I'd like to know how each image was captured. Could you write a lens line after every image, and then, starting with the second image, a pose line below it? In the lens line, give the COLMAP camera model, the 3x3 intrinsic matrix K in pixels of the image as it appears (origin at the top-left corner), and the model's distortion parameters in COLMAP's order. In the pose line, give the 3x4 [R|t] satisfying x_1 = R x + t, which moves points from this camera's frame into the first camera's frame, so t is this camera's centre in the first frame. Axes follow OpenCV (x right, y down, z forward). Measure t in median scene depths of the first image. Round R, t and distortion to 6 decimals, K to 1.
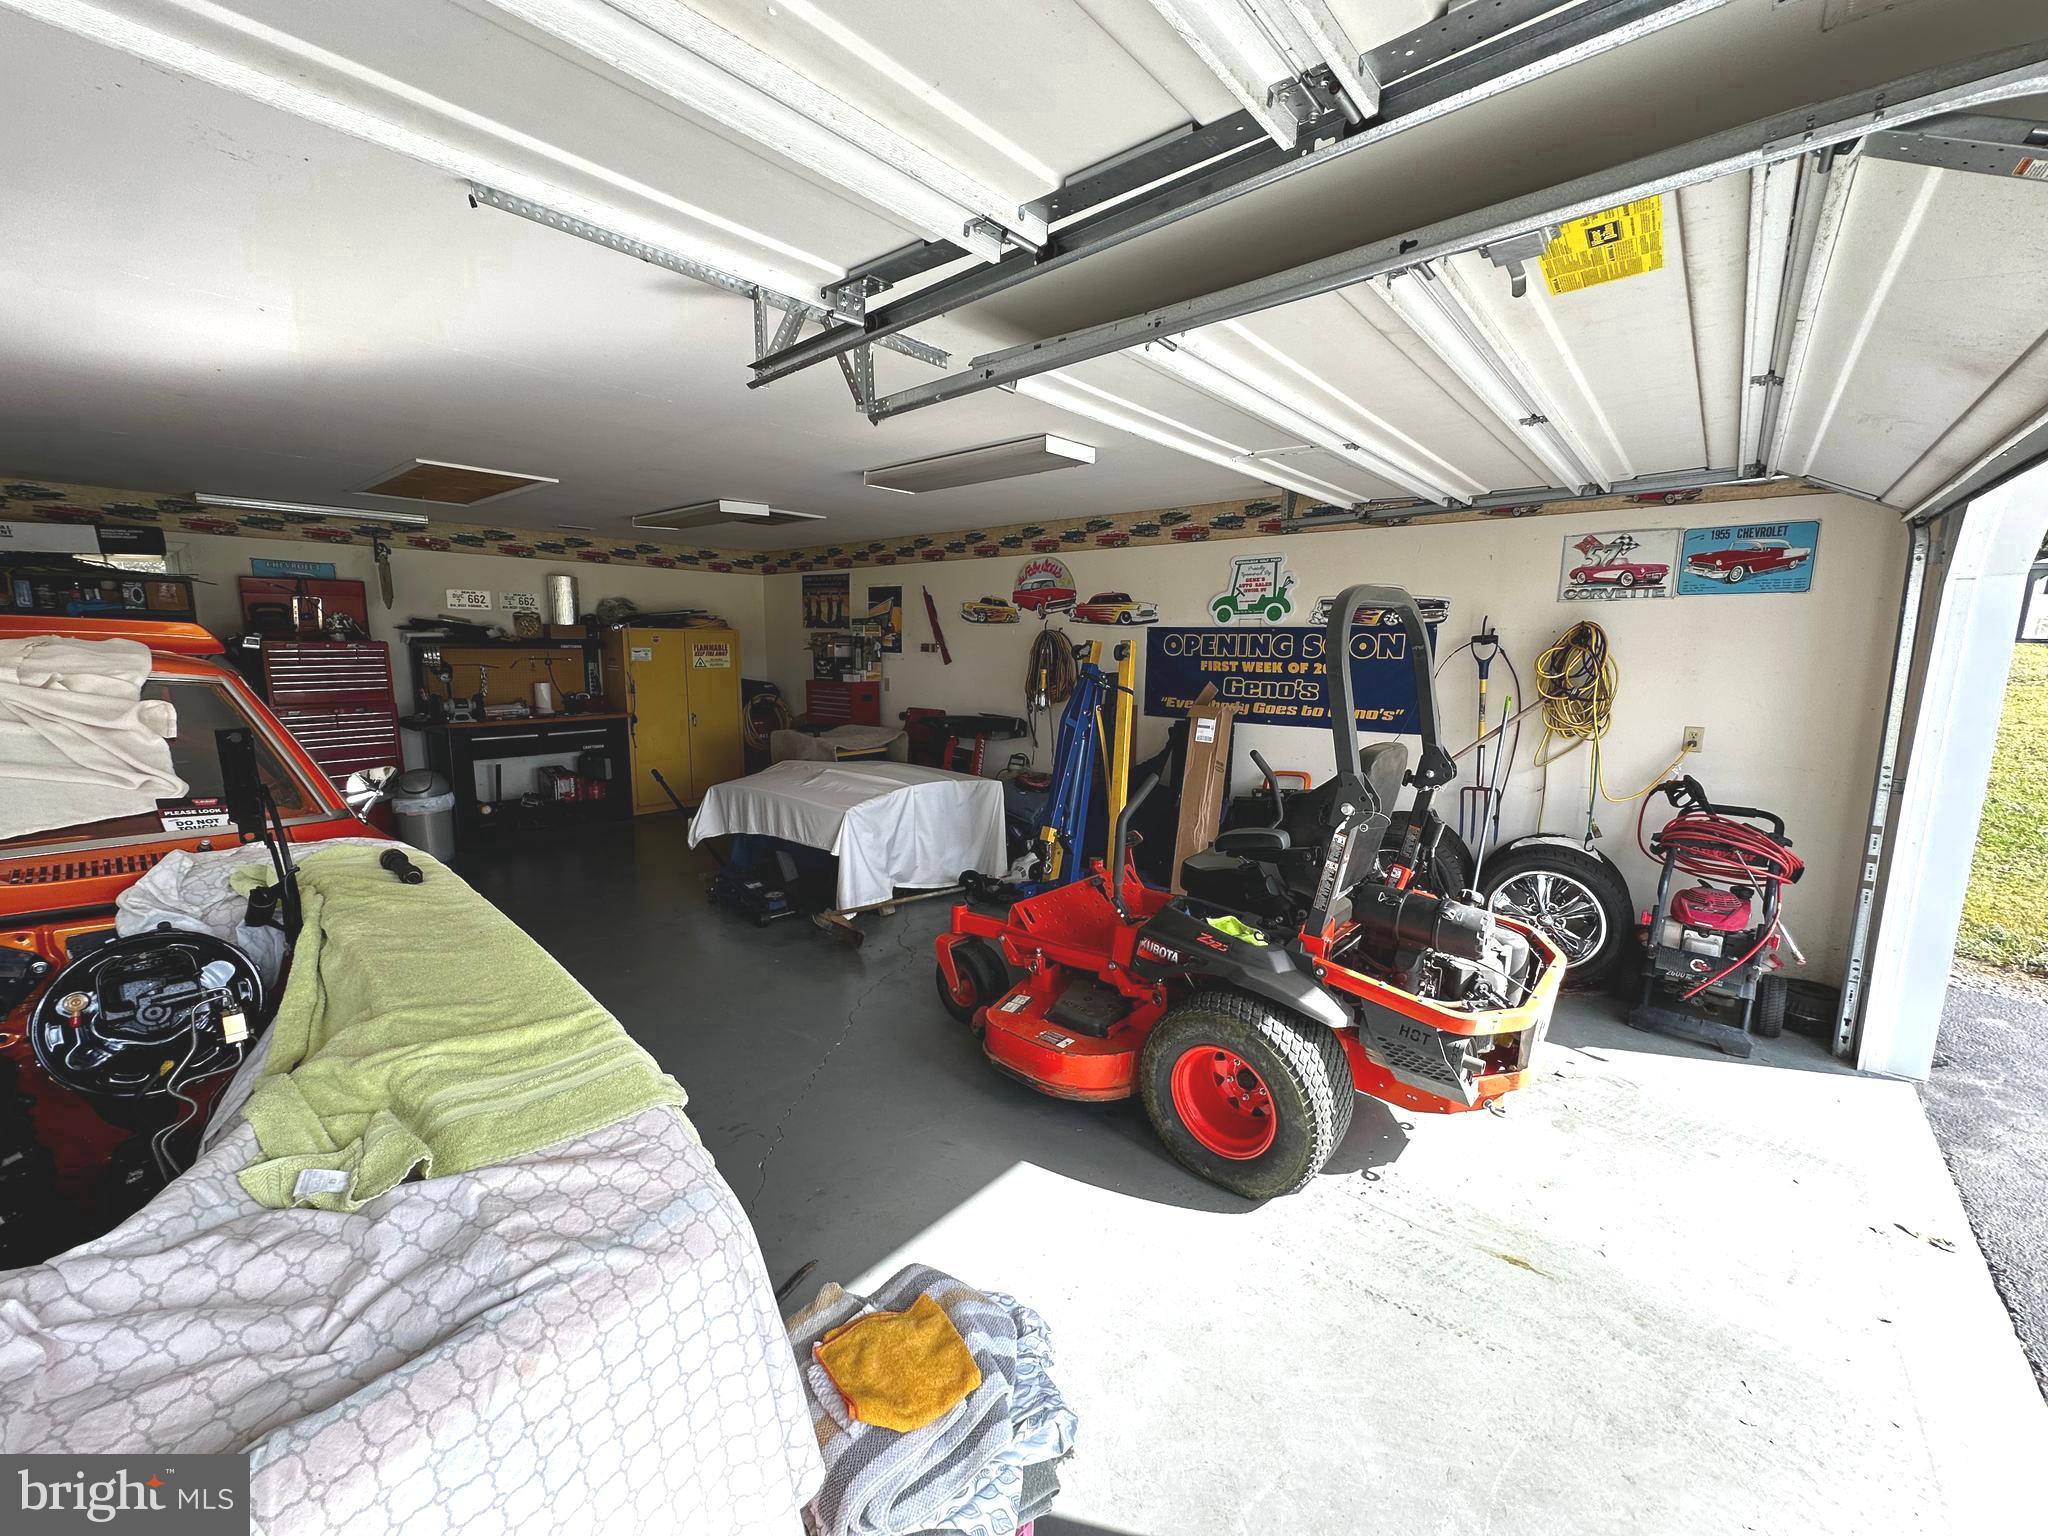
lens RADIAL K [[809.9, 0, 1032.2], [0, 809.9, 770.1], [0, 0, 1]] dist [-0.001779, -0.000066]
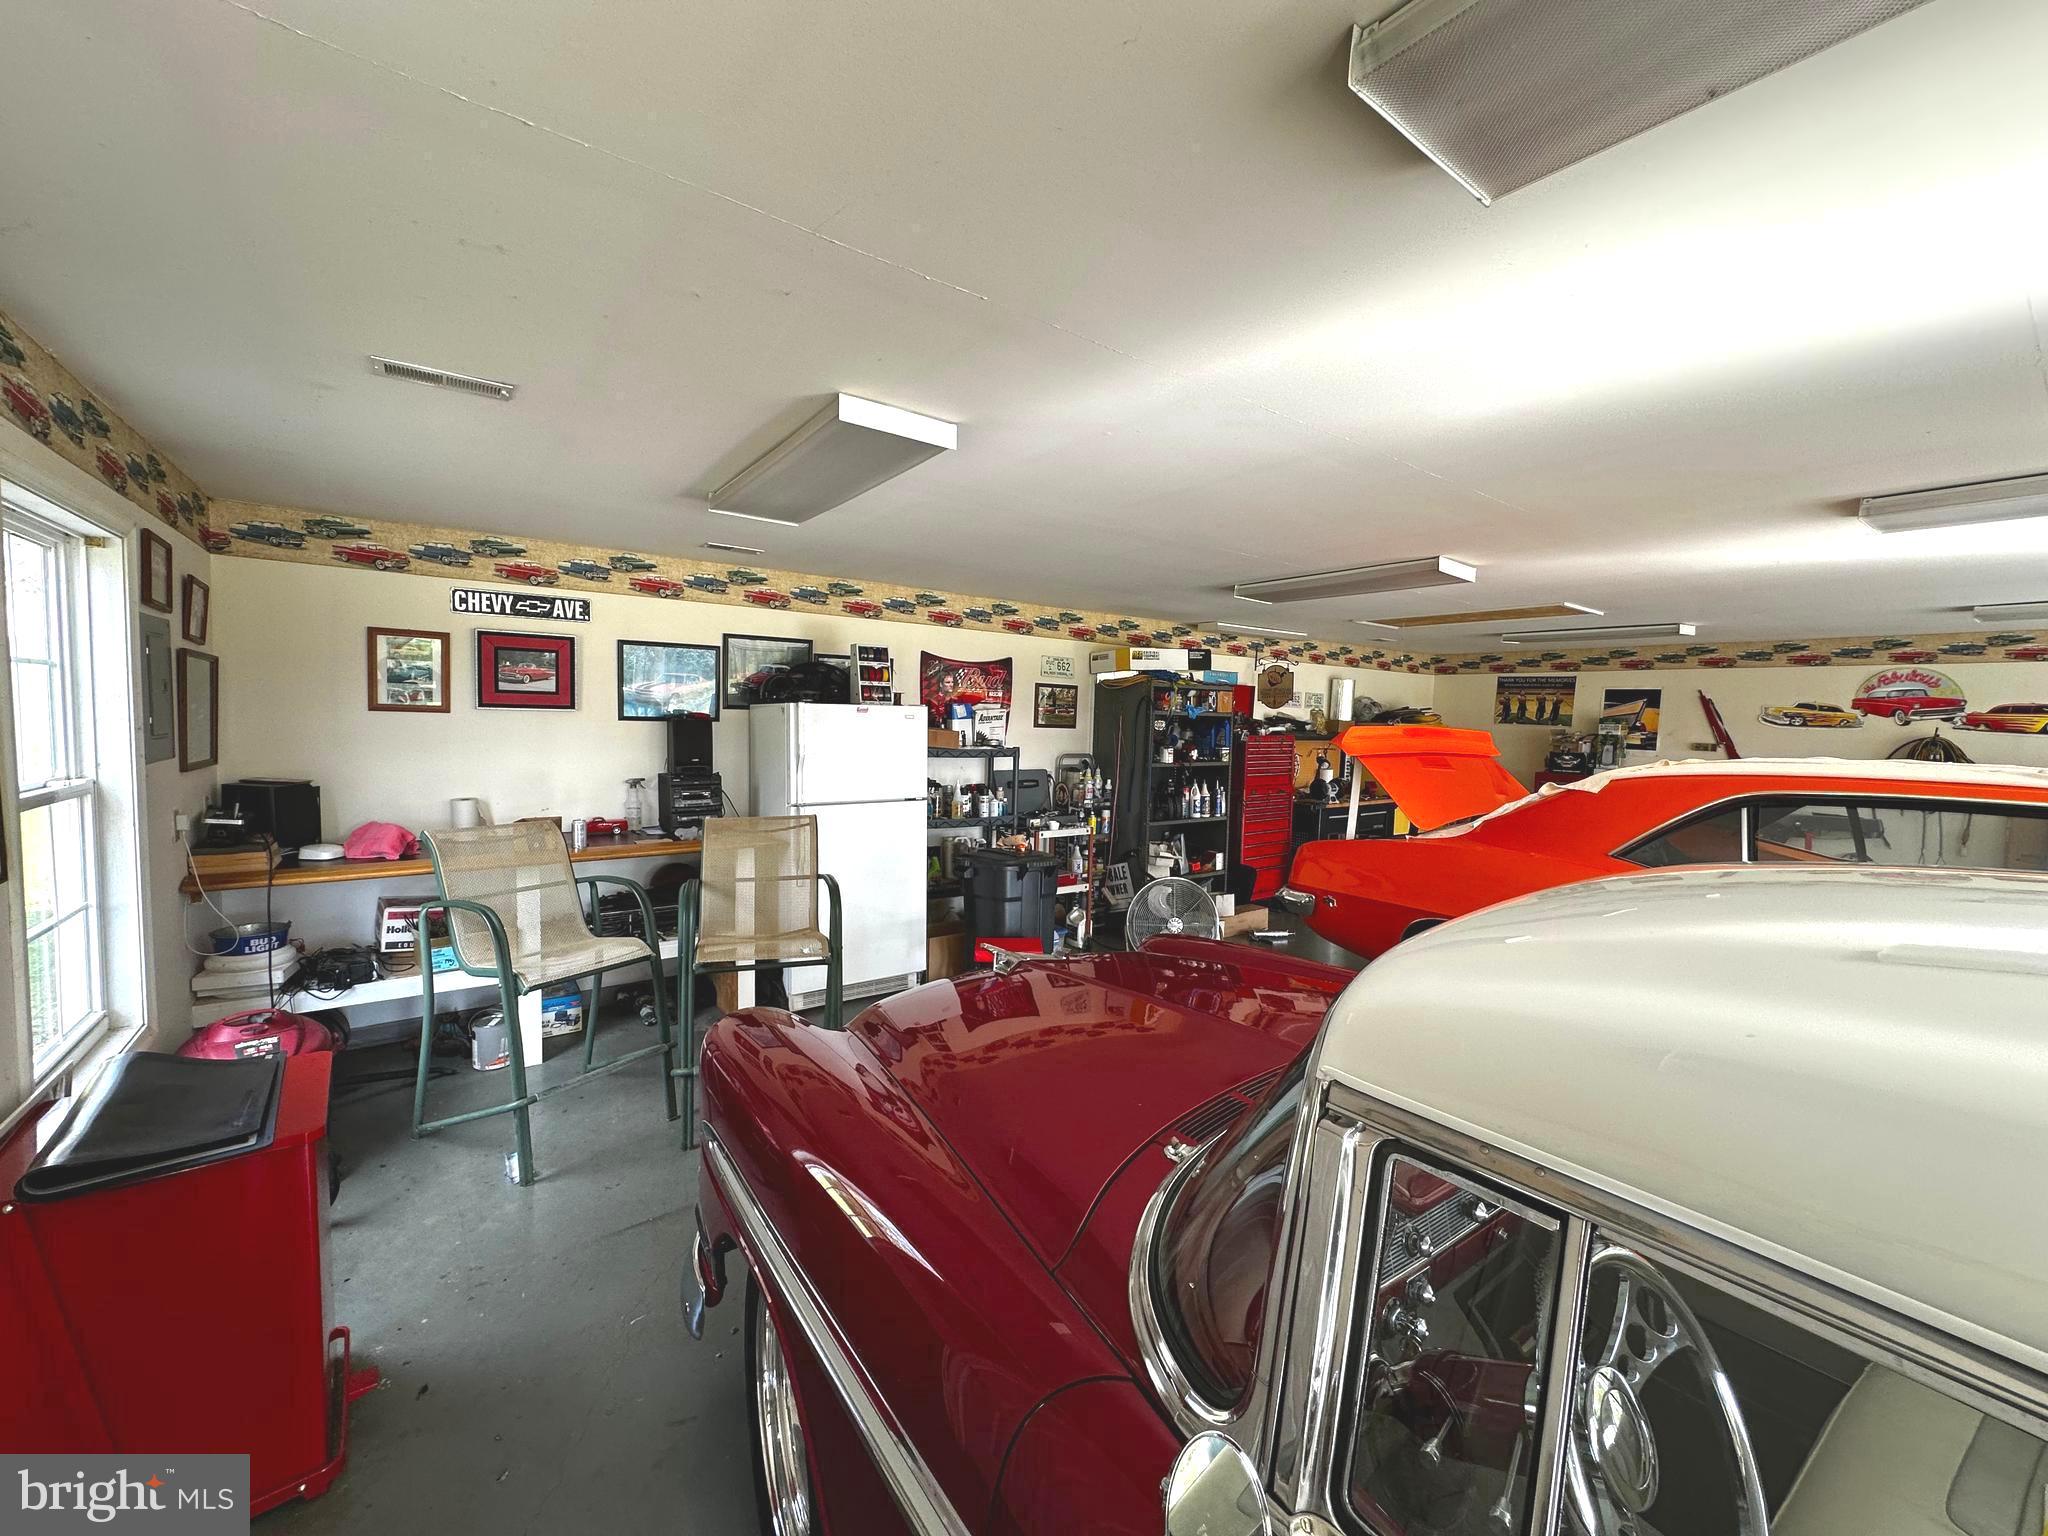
lens RADIAL K [[809.9, 0, 1027.6], [0, 809.9, 770.7], [0, 0, 1]] dist [-0.001779, -0.000066]
pose [[0.974059, 0.030017, -0.224296, -0.844880], [-0.050488, 0.995007, -0.086094, 0.019475], [0.220592, 0.095185, 0.970711, -0.260073]]
